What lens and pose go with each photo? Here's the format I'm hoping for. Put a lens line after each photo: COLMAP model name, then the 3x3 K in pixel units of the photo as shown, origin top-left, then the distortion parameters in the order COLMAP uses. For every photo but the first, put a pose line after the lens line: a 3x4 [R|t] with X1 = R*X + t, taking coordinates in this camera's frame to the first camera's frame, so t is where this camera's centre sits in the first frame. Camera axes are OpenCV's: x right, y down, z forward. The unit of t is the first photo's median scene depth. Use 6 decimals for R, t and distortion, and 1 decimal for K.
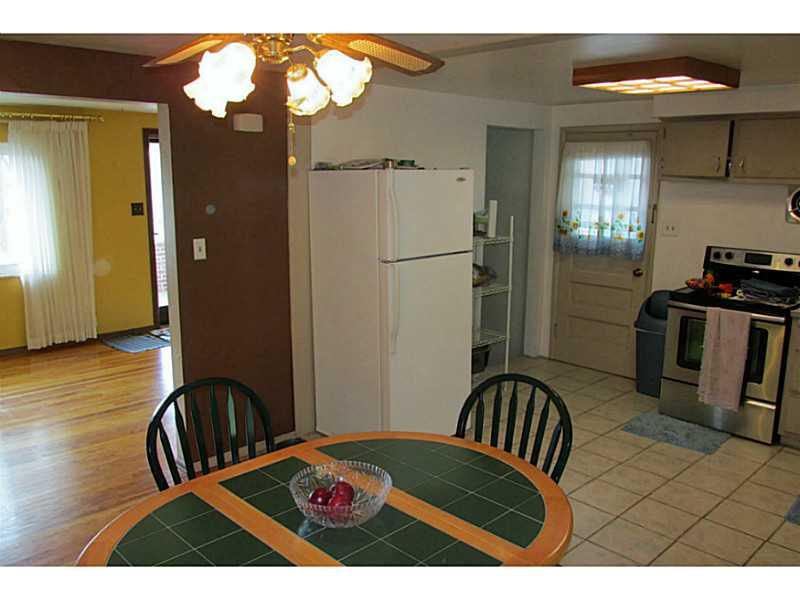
lens RADIAL K [[667.4, 0, 400.0], [0, 667.4, 300.0], [0, 0, 1]] dist [-0.029839, 0.012630]
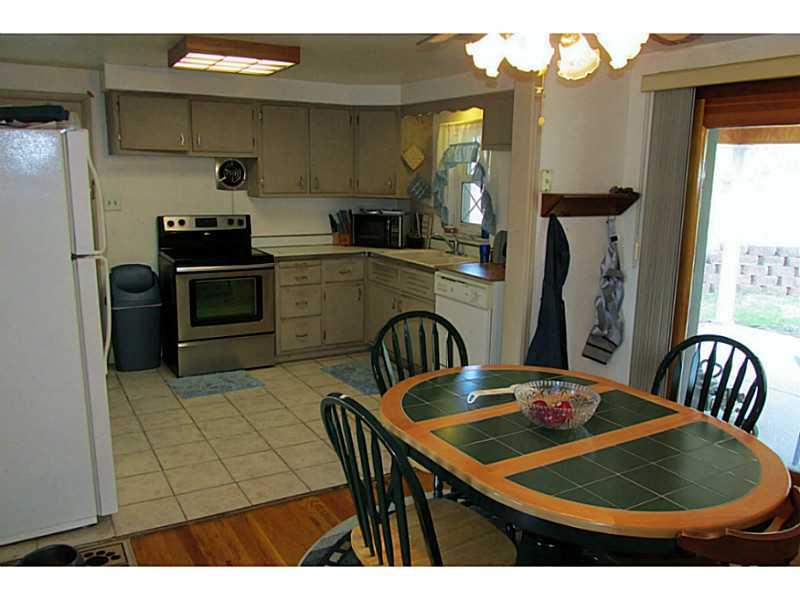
lens RADIAL K [[667.4, 0, 400.0], [0, 667.4, 300.0], [0, 0, 1]] dist [-0.029839, 0.012630]
pose [[0.247119, -0.198217, 0.948495, -0.509643], [0.170171, 0.972519, 0.158901, -0.057175], [-0.953925, 0.122139, 0.274059, 0.370341]]
